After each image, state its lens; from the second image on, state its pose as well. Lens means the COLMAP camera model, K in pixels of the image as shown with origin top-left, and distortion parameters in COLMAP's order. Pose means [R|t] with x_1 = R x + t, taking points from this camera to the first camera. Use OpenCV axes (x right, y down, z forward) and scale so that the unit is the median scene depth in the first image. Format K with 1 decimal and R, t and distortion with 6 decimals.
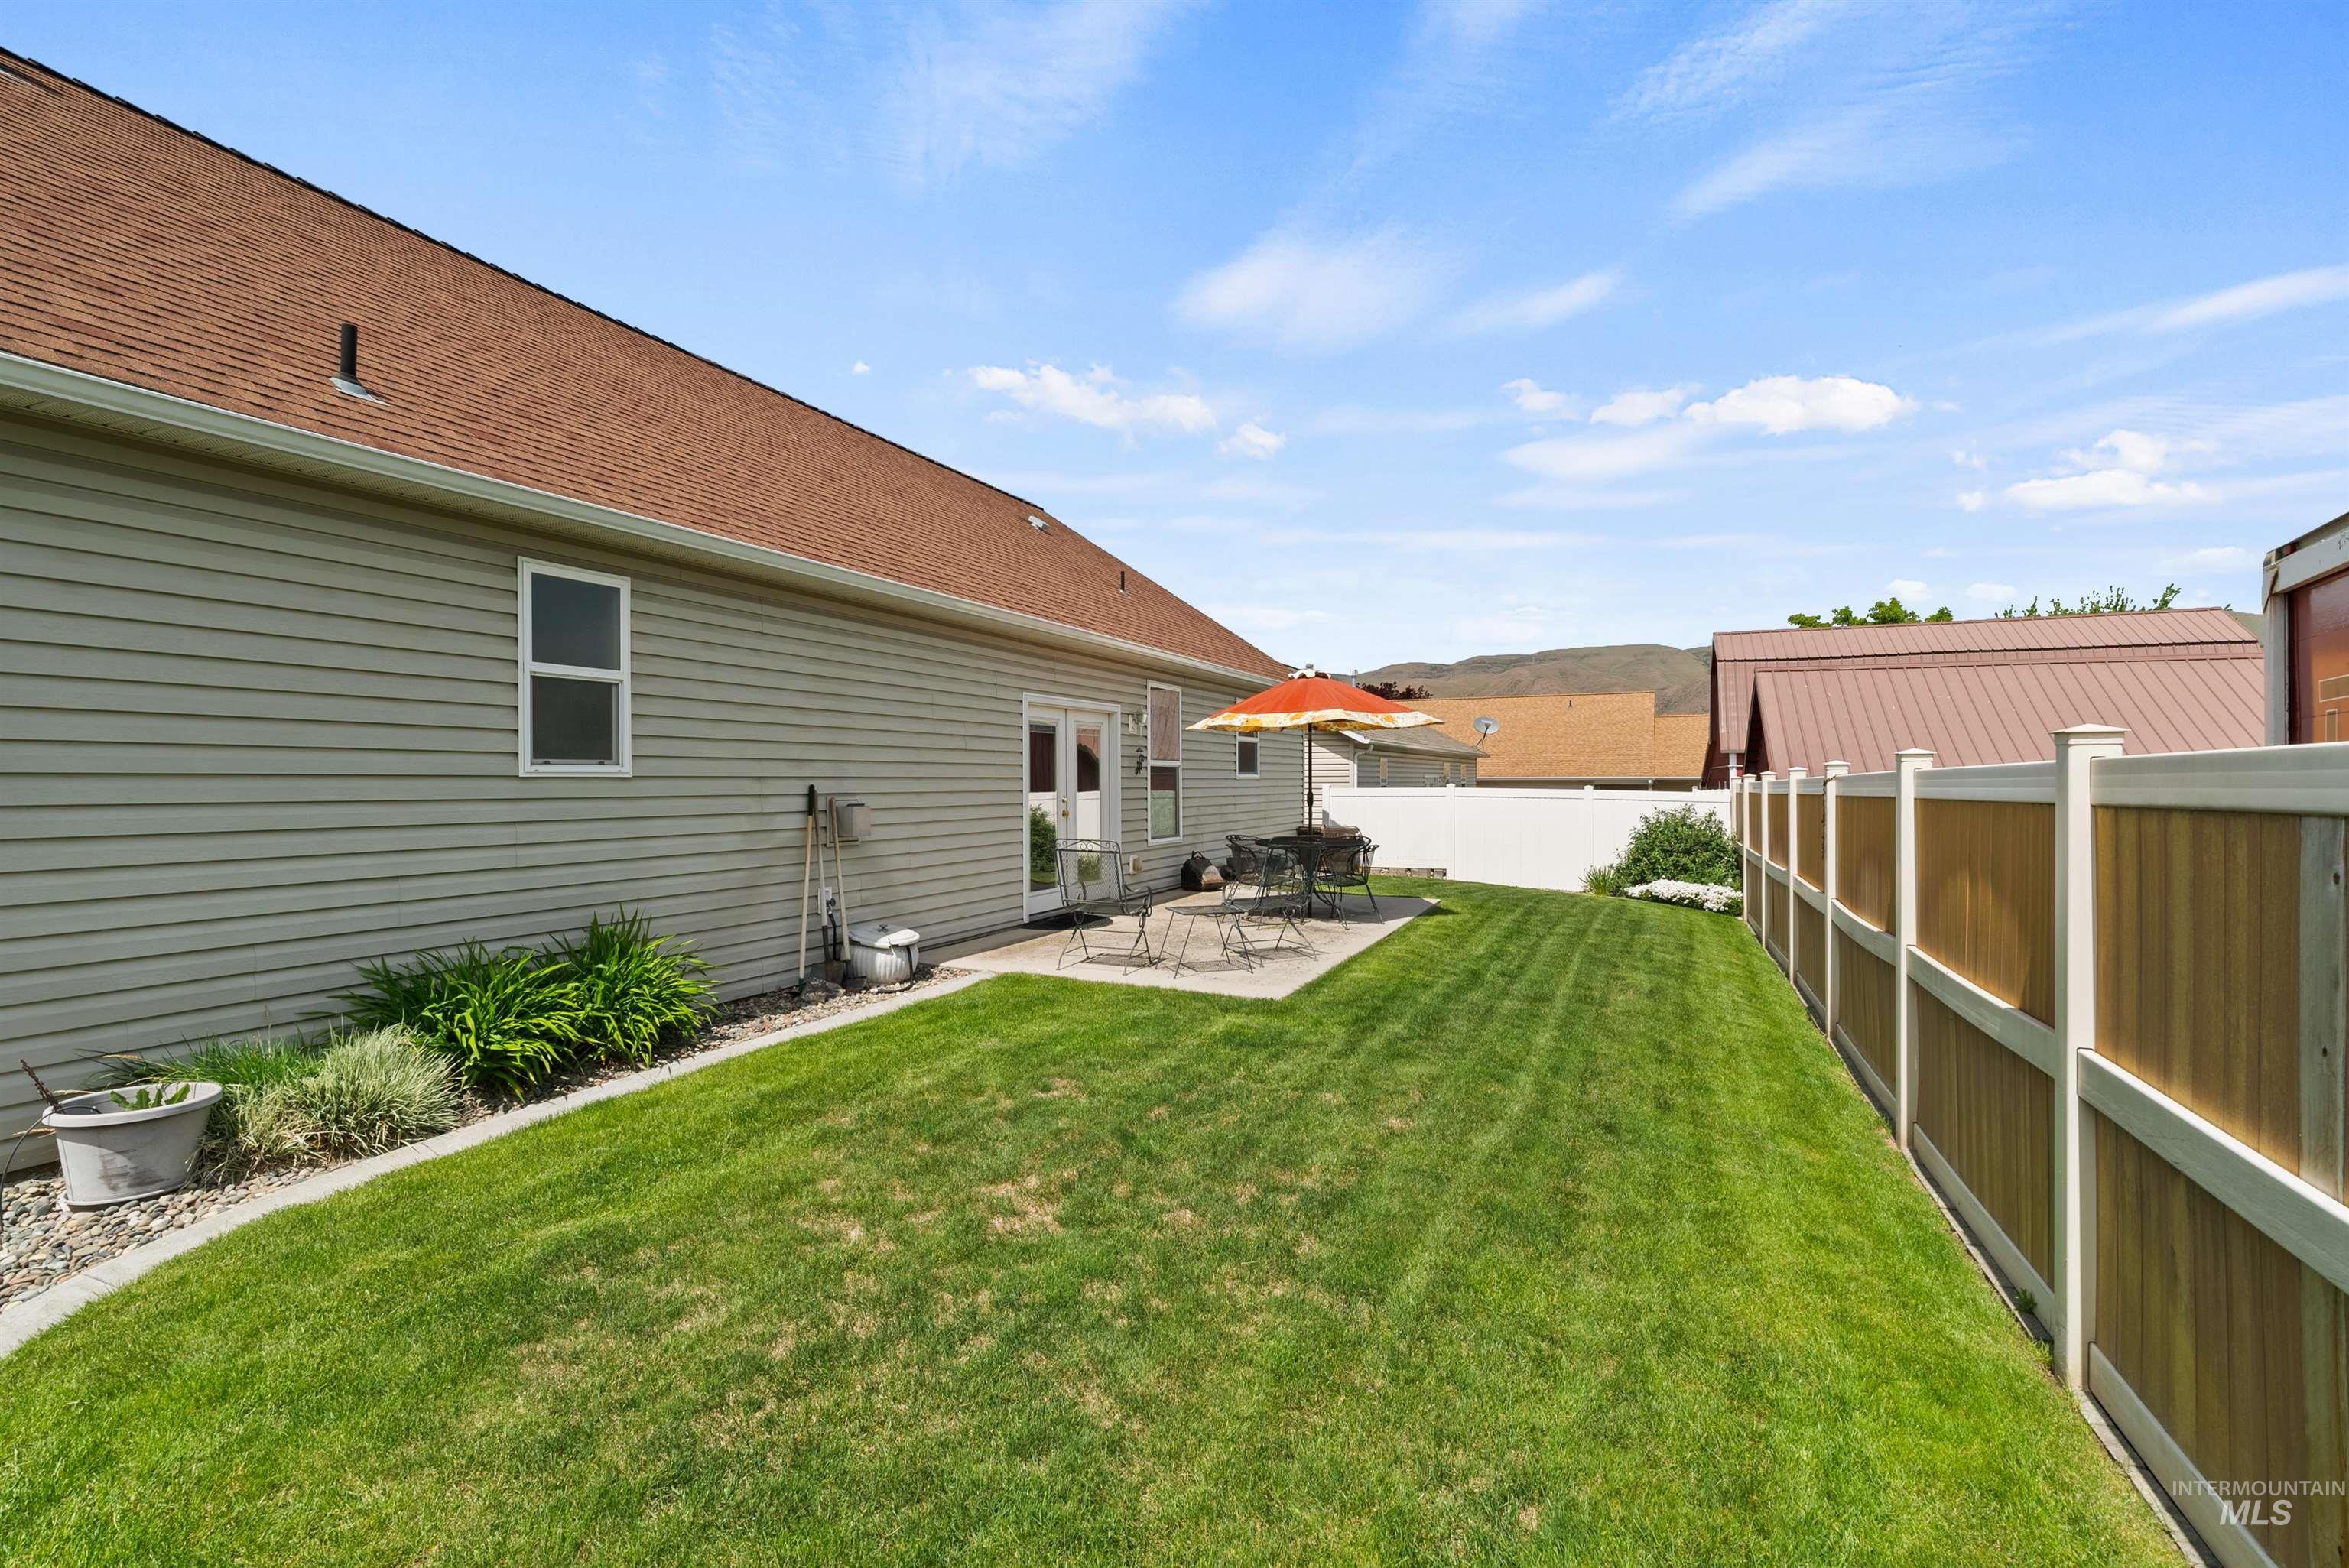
lens RADIAL K [[1076.3, 0, 1170.4], [0, 1076.3, 785.9], [0, 0, 1]] dist [-0.004916, 0.000321]
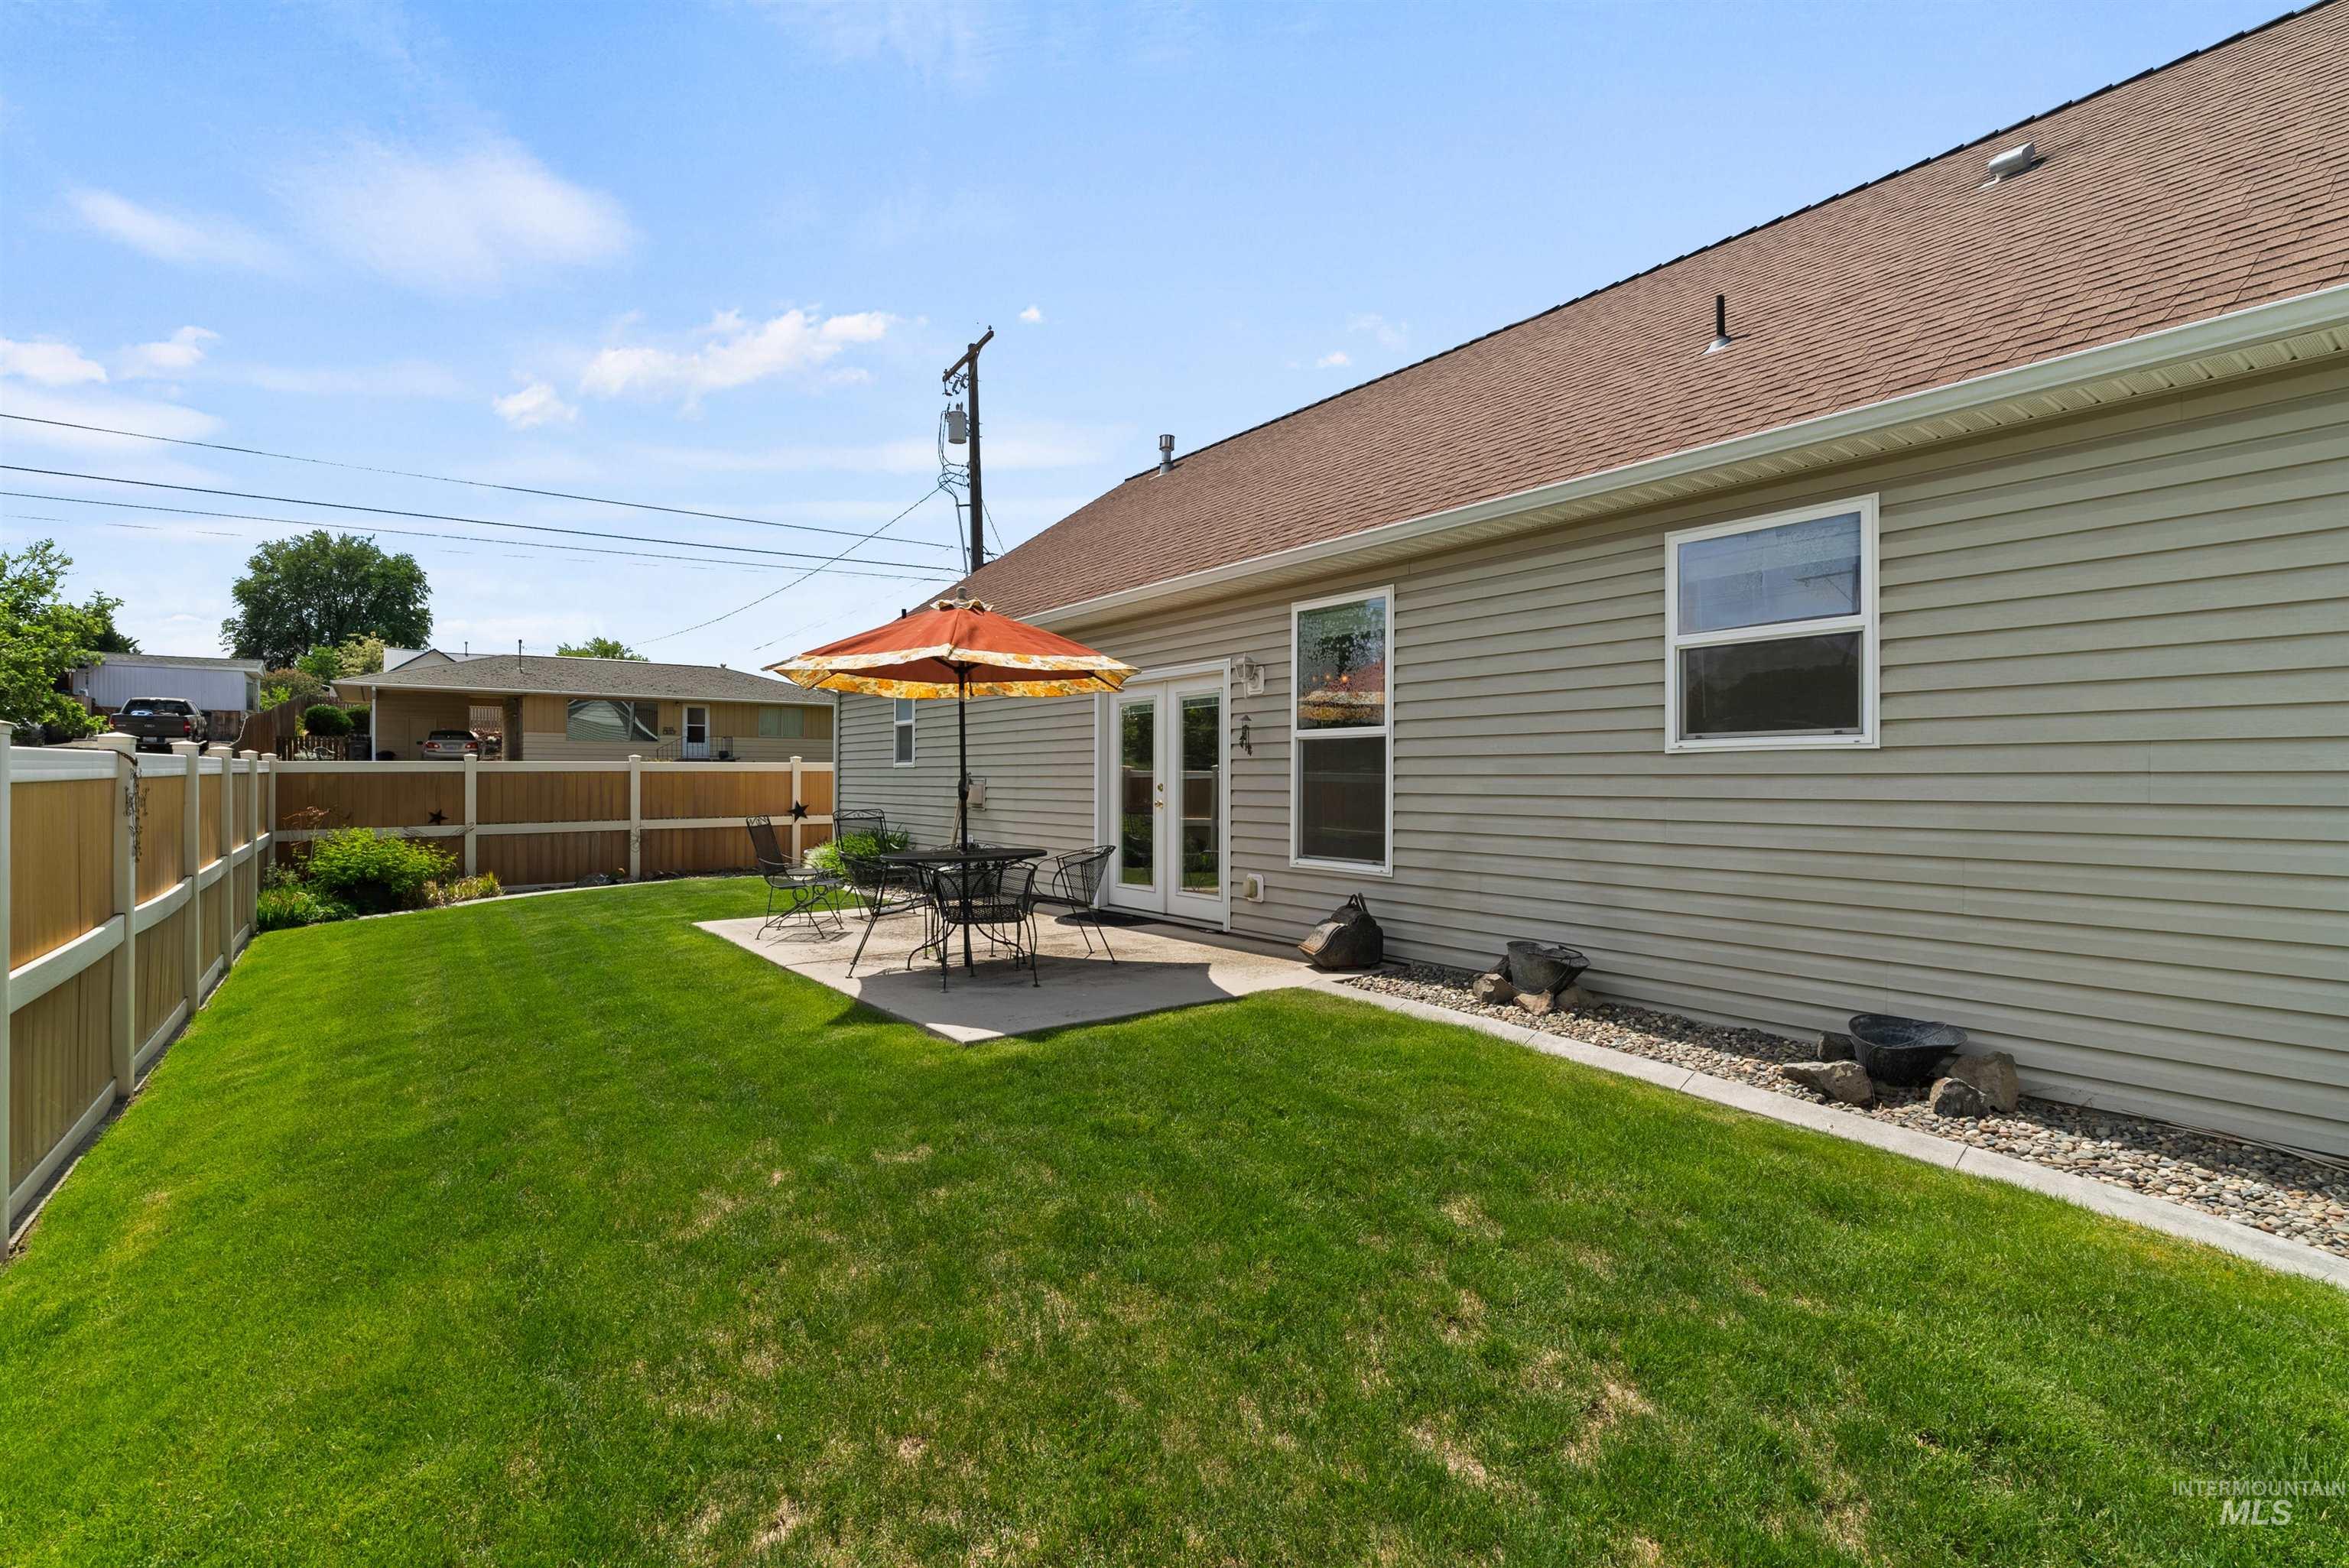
lens RADIAL K [[1076.3, 0, 1170.0], [0, 1076.3, 771.0], [0, 0, 1]] dist [-0.004916, 0.000321]
pose [[-0.497484, 0.013976, -0.867361, 0.494449], [0.009099, 0.999899, 0.010893, -0.006405], [0.867426, -0.002473, -0.497561, 1.092728]]
